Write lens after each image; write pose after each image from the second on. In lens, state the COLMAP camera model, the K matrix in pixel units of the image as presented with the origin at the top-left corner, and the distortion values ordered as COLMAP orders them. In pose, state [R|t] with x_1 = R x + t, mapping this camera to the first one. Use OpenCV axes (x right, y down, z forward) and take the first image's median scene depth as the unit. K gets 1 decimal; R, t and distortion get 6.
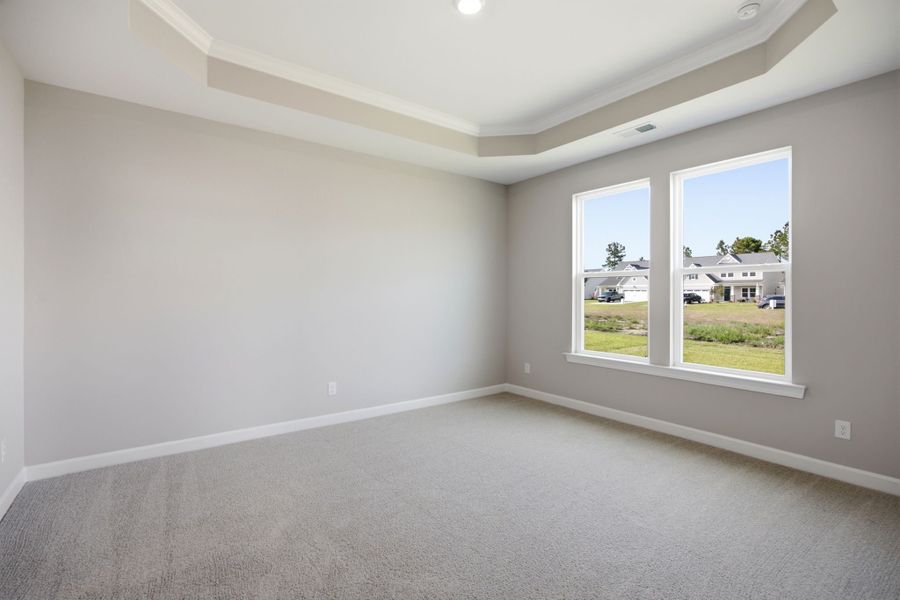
lens RADIAL K [[407.6, 0, 439.1], [0, 407.6, 298.9], [0, 0, 1]] dist [-0.000801, 0.000400]
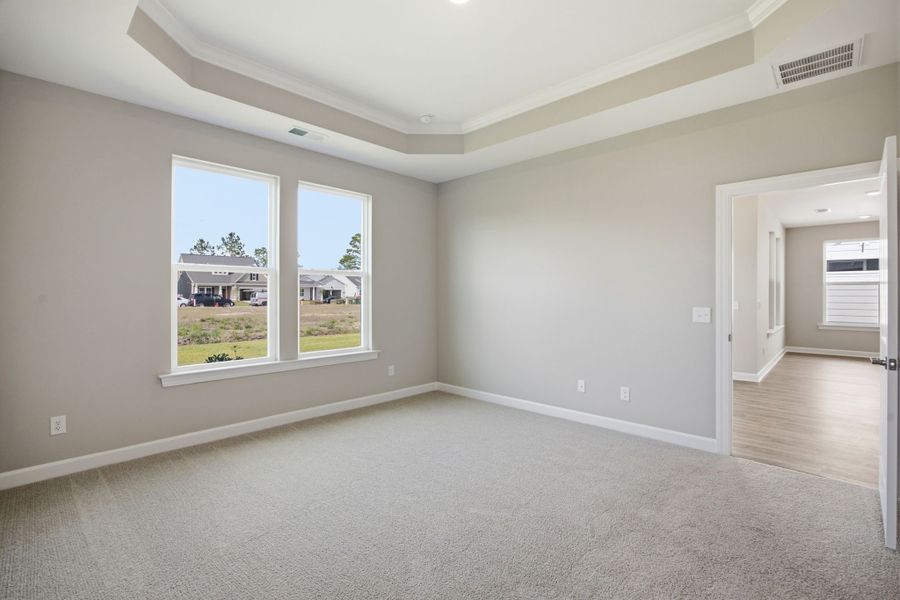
lens RADIAL K [[397.3, 0, 462.7], [0, 397.3, 295.4], [0, 0, 1]] dist [-0.032603, 0.000044]
pose [[-0.184170, -0.009208, 0.982851, -0.548178], [0.001617, 0.999952, 0.009671, -0.012503], [-0.982893, 0.003370, -0.184146, 0.764635]]
